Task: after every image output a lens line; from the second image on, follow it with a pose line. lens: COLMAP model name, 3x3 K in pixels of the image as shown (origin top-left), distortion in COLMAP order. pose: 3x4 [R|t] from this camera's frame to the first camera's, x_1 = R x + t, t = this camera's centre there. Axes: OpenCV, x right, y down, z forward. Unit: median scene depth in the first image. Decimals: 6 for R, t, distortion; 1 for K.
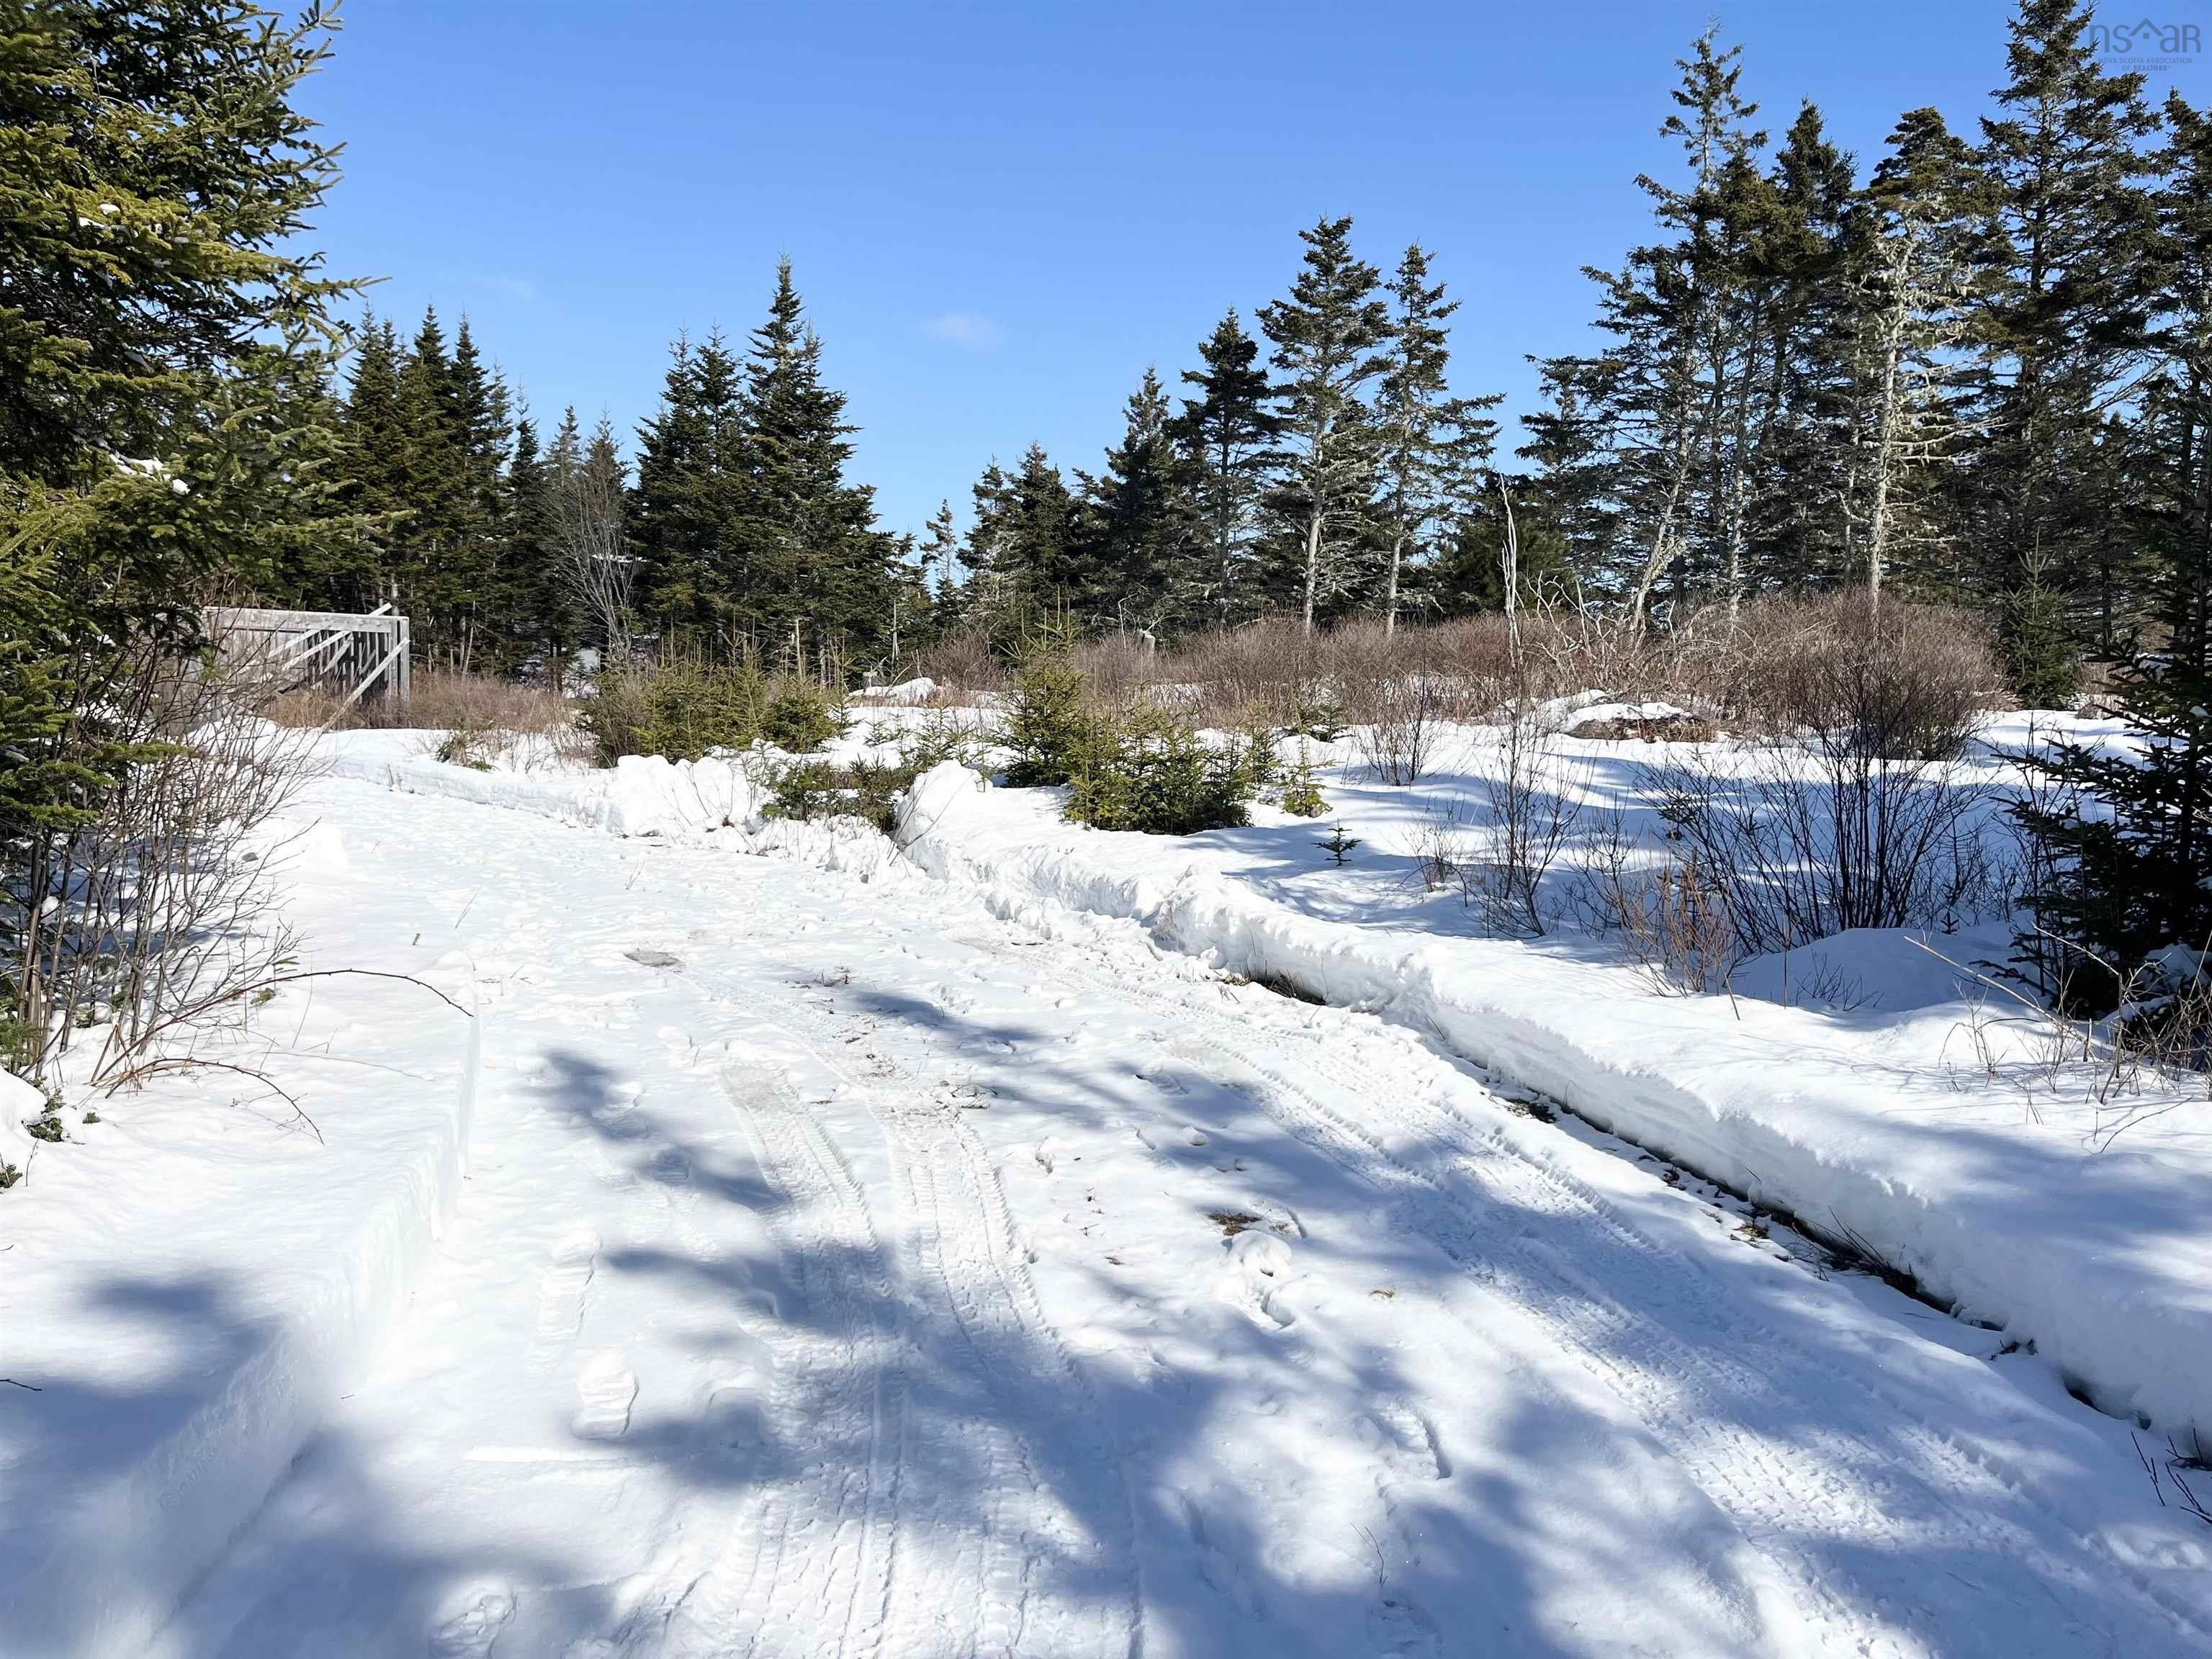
lens RADIAL K [[1665.2, 0, 1090.9], [0, 1665.2, 821.1], [0, 0, 1]] dist [0.032272, -0.040675]
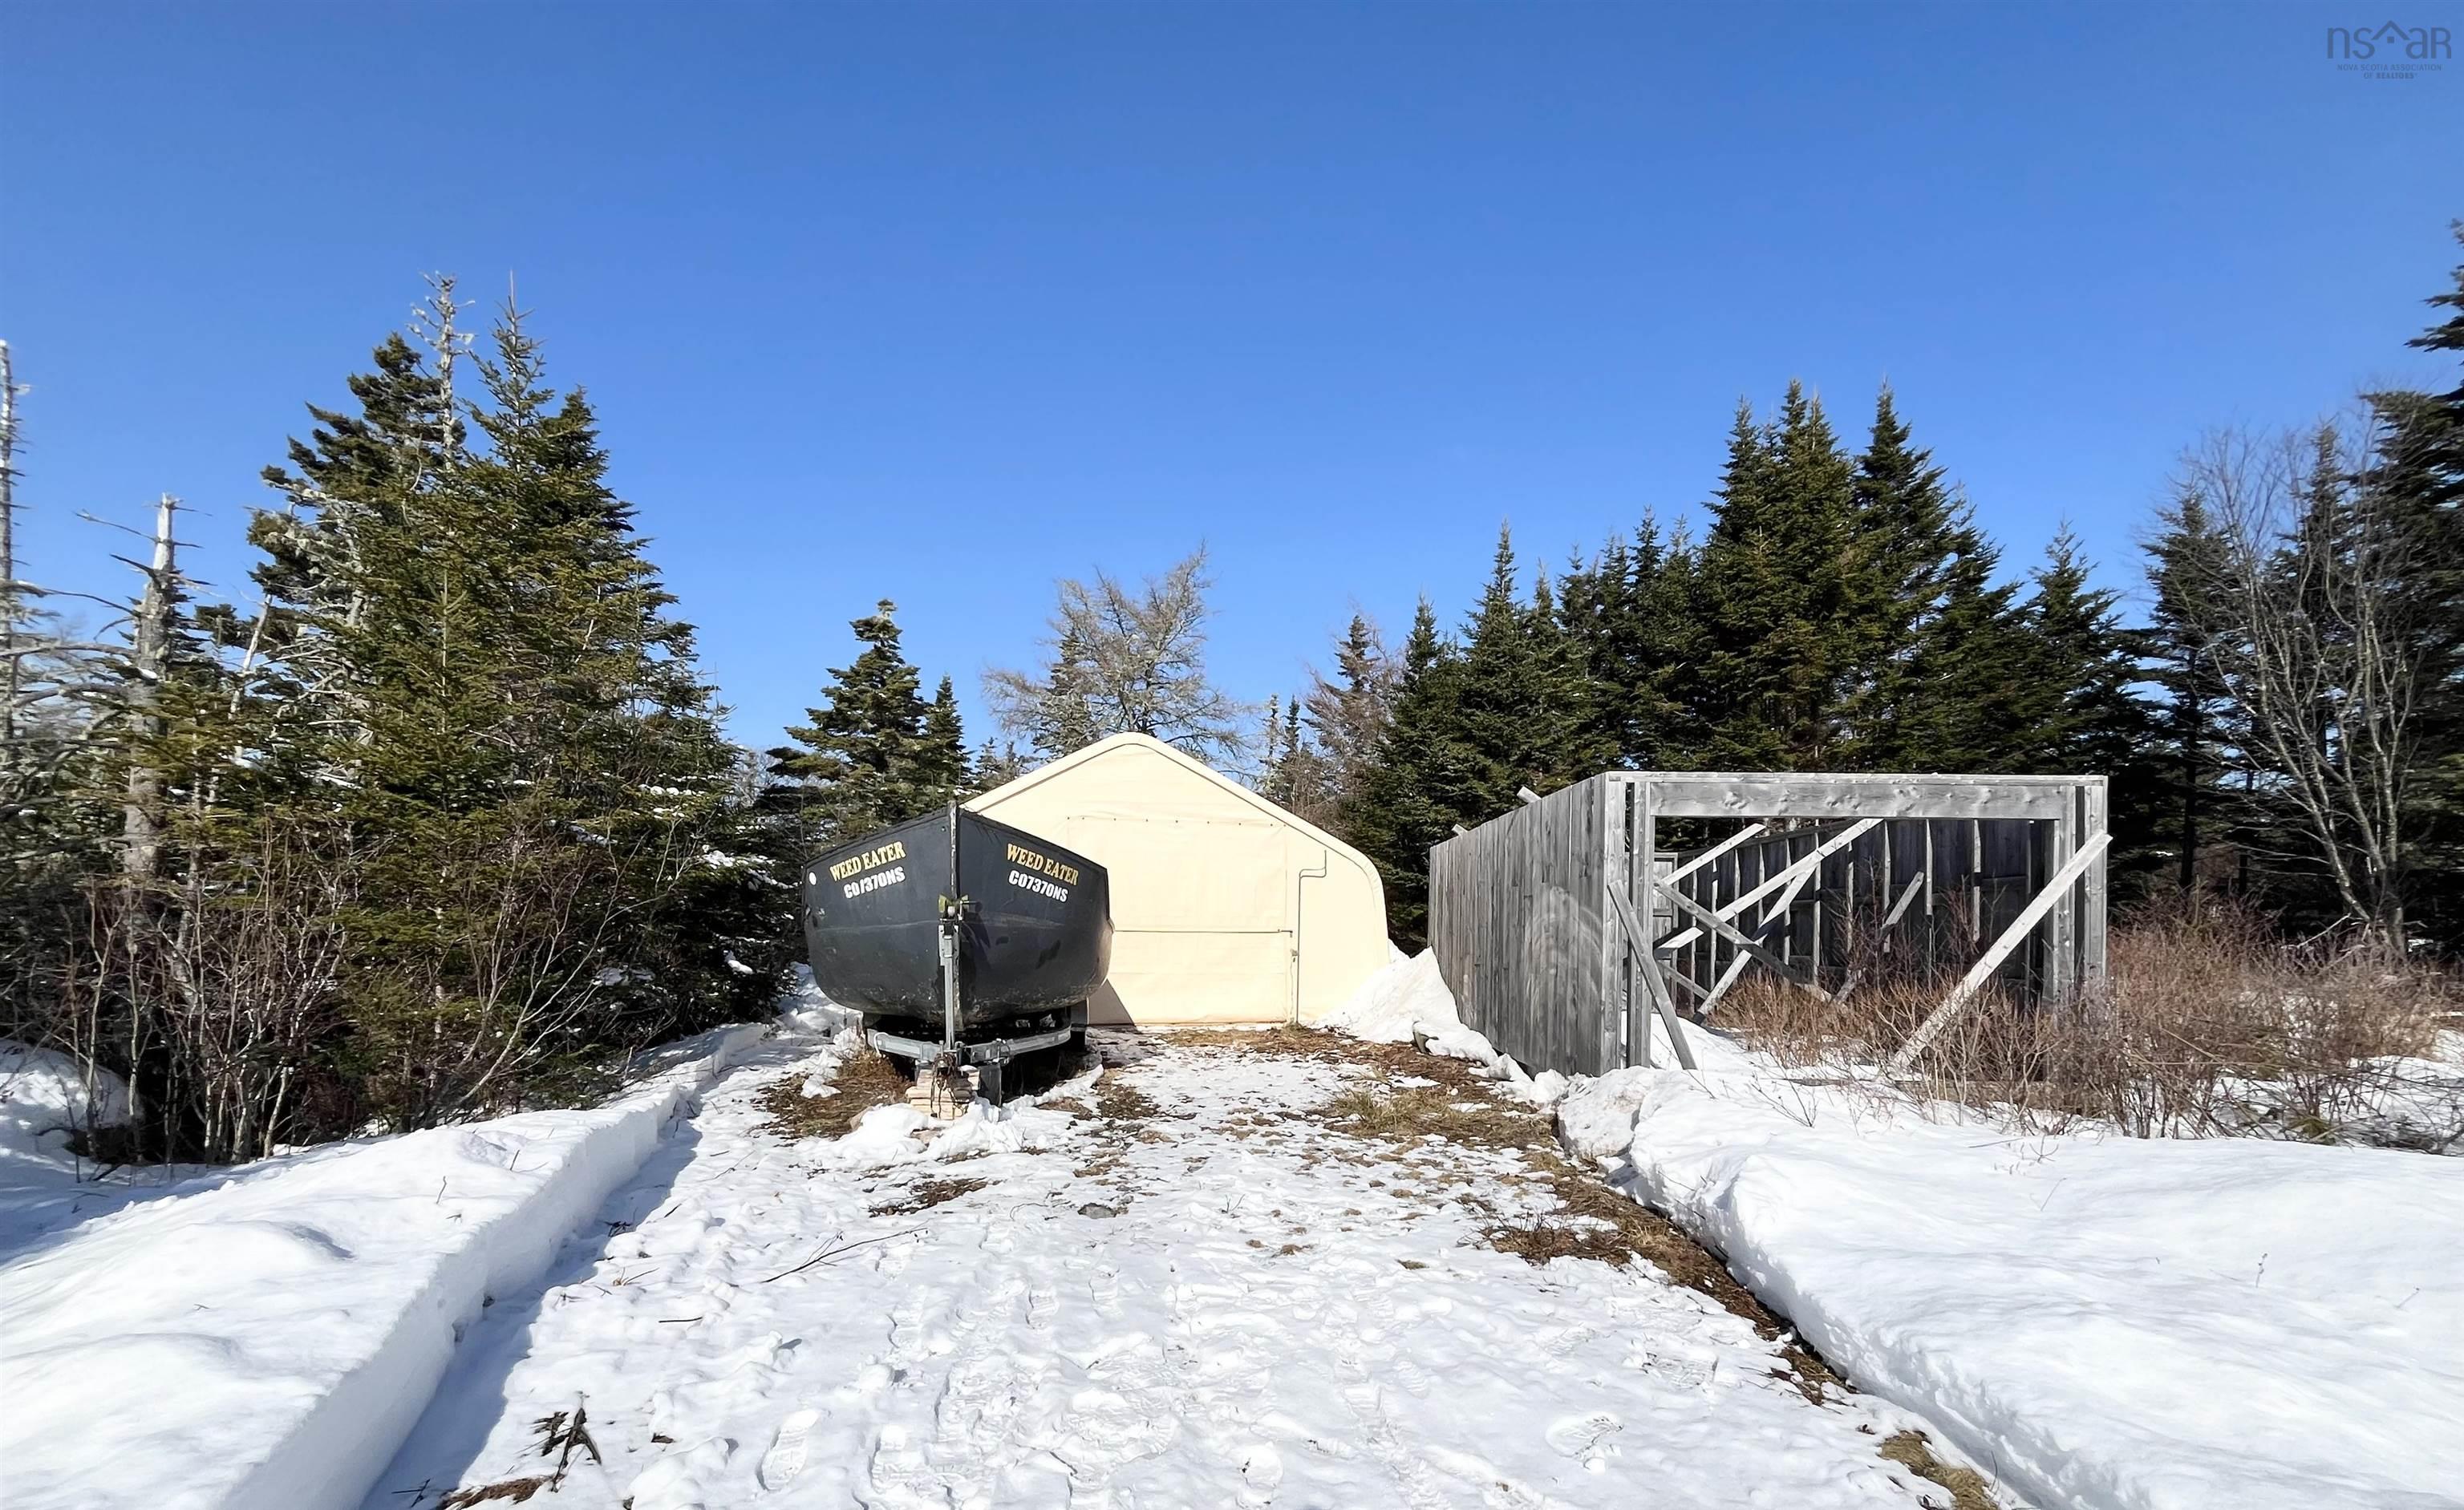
lens RADIAL K [[997.7, 0, 1210.8], [0, 997.7, 921.3], [0, 0, 1]] dist [-0.007496, -0.000250]
pose [[0.751894, -0.013692, -0.659142, -0.350653], [-0.039618, 0.997039, -0.065904, -0.056618], [0.658093, 0.075667, 0.749125, 0.597077]]
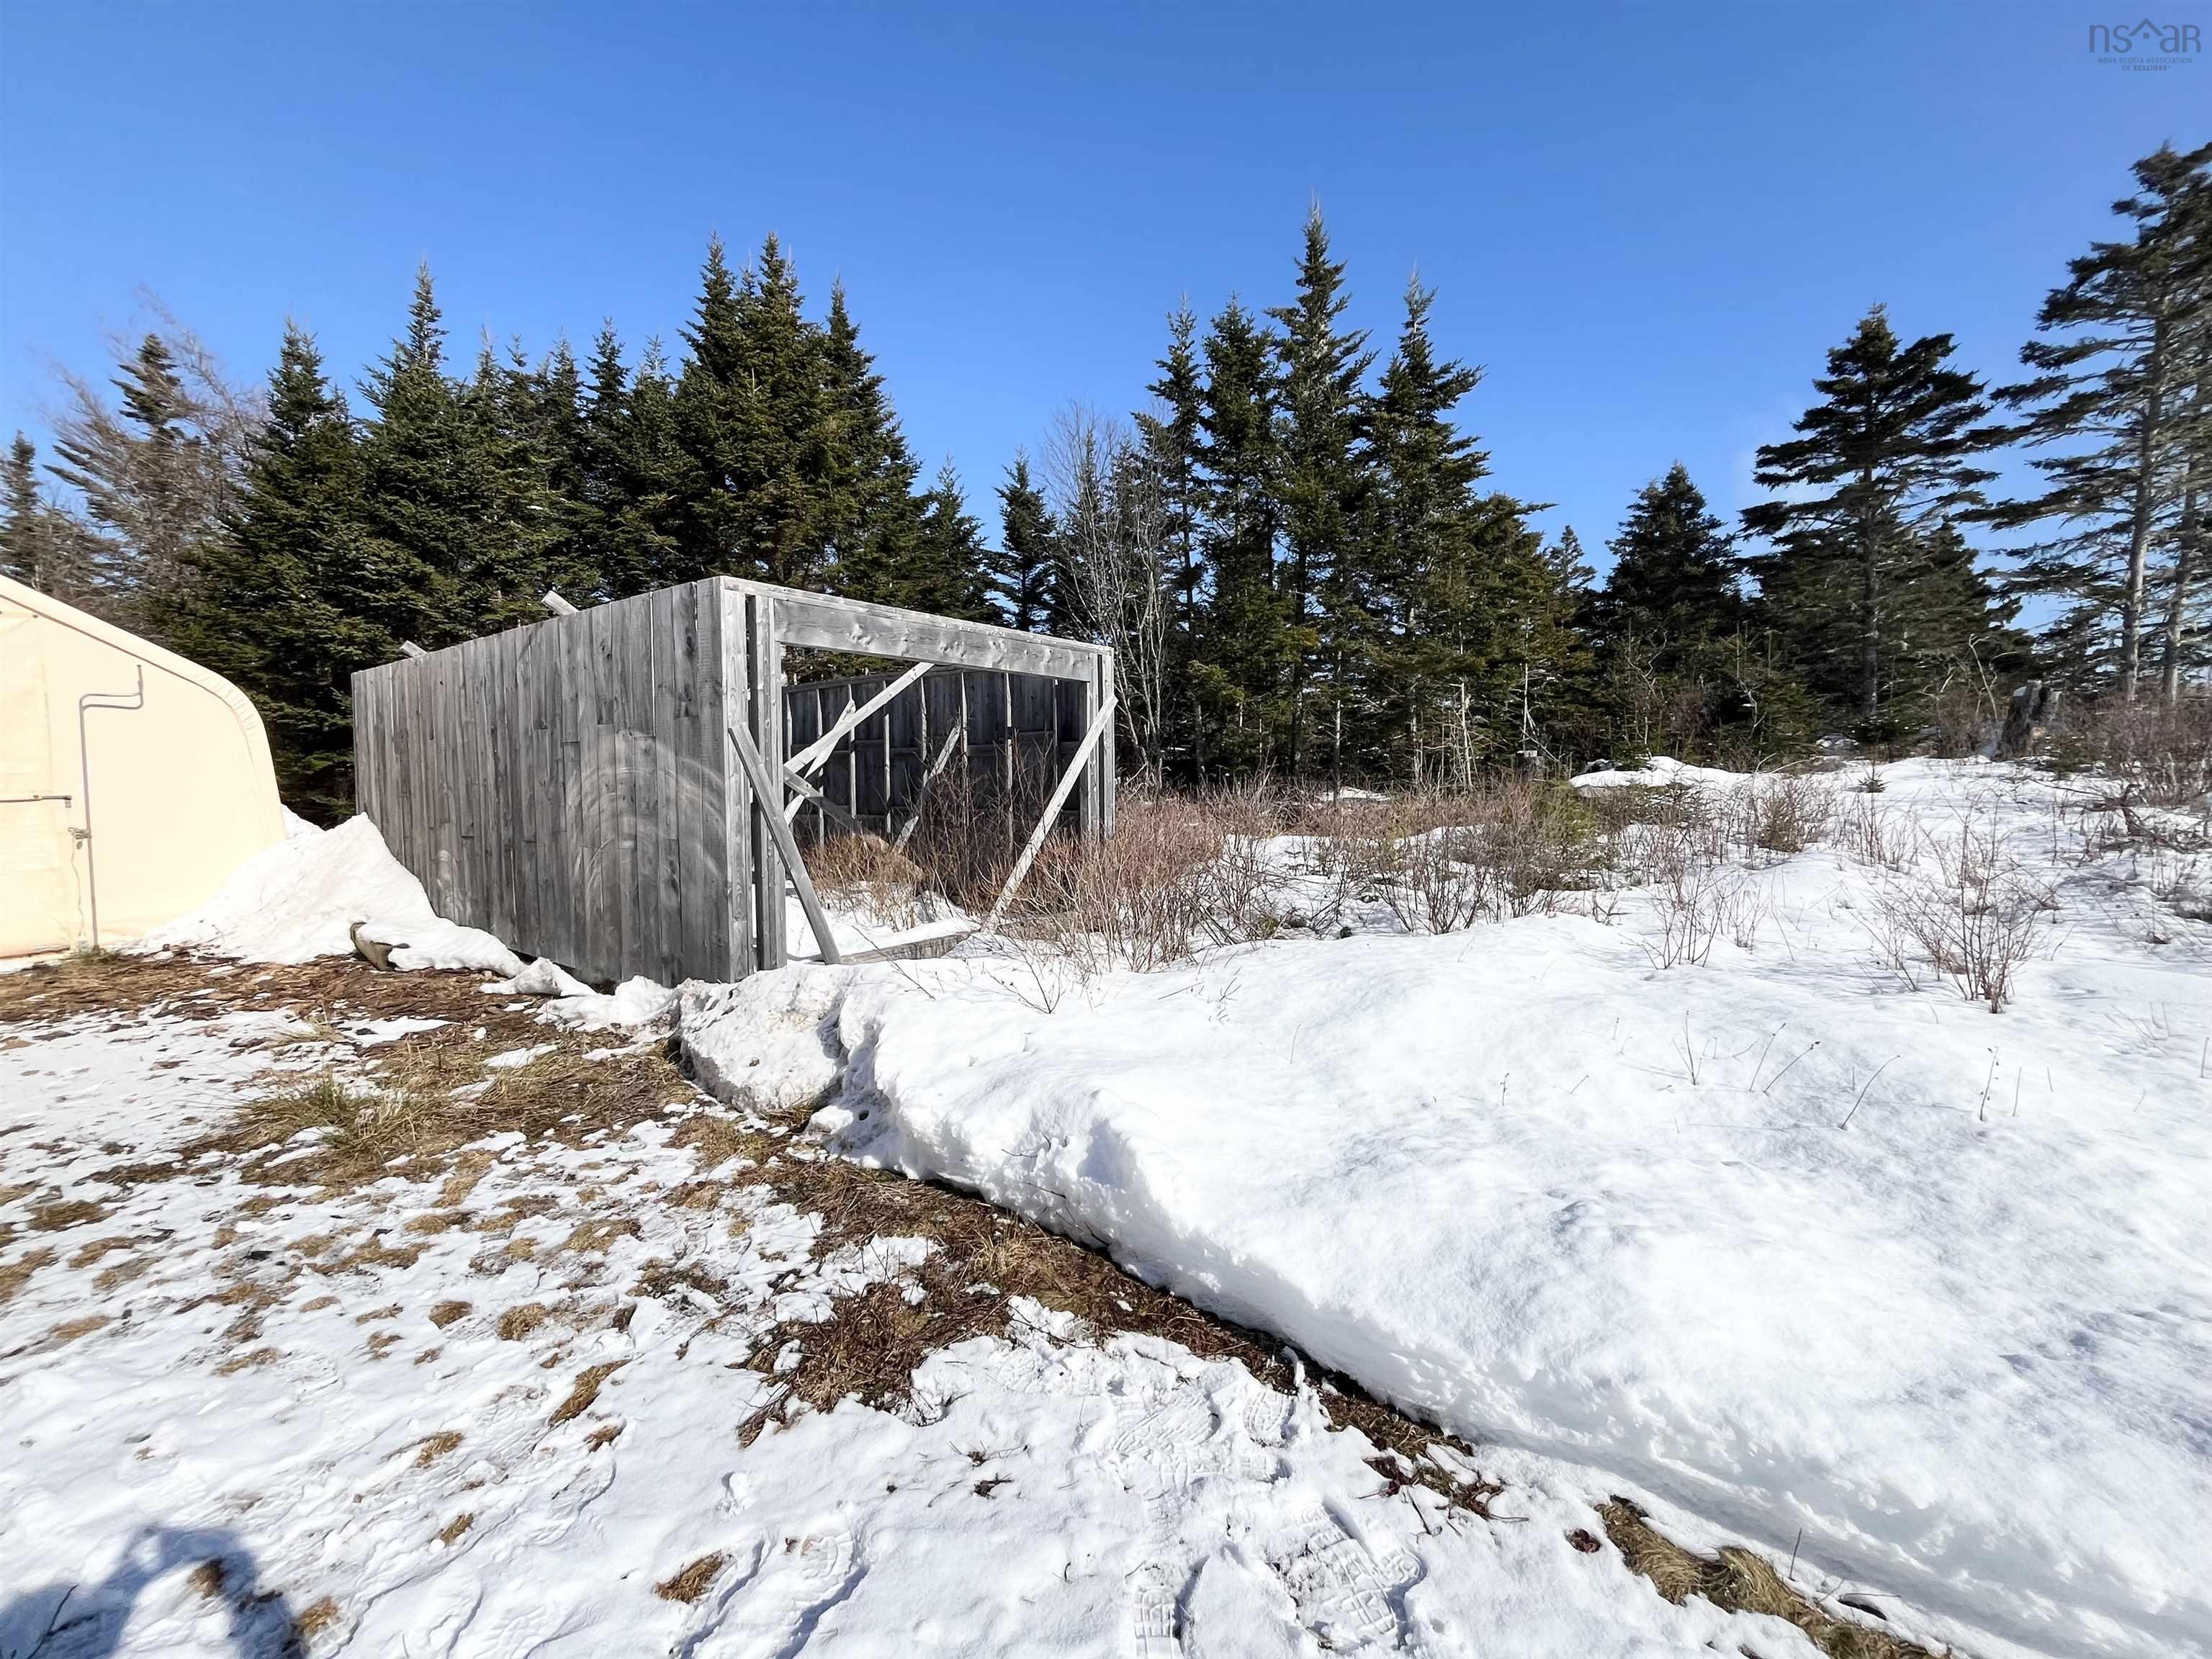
lens RADIAL K [[898.4, 0, 1113.0], [0, 898.4, 833.0], [0, 0, 1]] dist [-0.007031, 0.000438]
pose [[0.970939, -0.041723, 0.235661, -0.396333], [0.041654, 0.999118, 0.005272, -0.062440], [-0.235673, 0.004698, 0.971821, 0.650456]]
